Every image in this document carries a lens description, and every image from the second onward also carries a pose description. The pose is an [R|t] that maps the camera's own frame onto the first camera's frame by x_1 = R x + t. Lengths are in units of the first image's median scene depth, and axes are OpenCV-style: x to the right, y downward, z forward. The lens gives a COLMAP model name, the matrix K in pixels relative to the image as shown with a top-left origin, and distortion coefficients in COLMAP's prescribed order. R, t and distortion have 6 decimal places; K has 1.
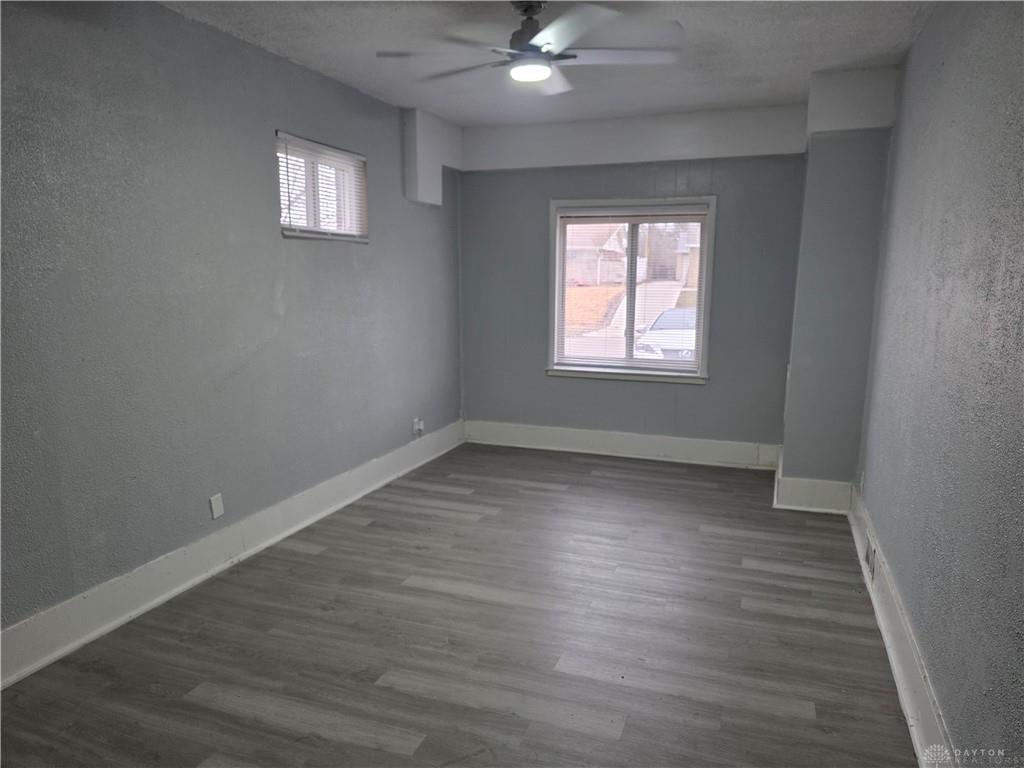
lens RADIAL K [[684.1, 0, 511.5], [0, 684.1, 386.9], [0, 0, 1]] dist [0.032743, -0.004754]
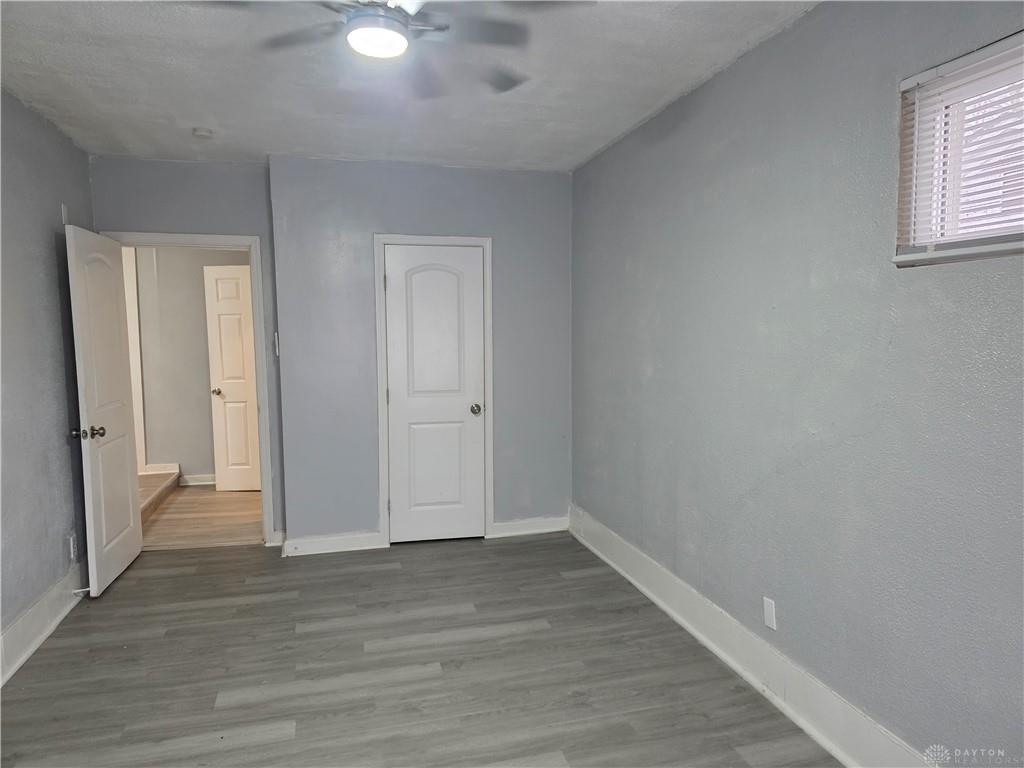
lens RADIAL K [[684.1, 0, 512.2], [0, 684.1, 380.3], [0, 0, 1]] dist [0.032743, -0.004754]
pose [[-0.810058, 0.044592, -0.584651, 0.349146], [-0.095942, 0.973585, 0.207187, -0.289513], [0.578447, 0.223927, -0.784383, 1.734375]]
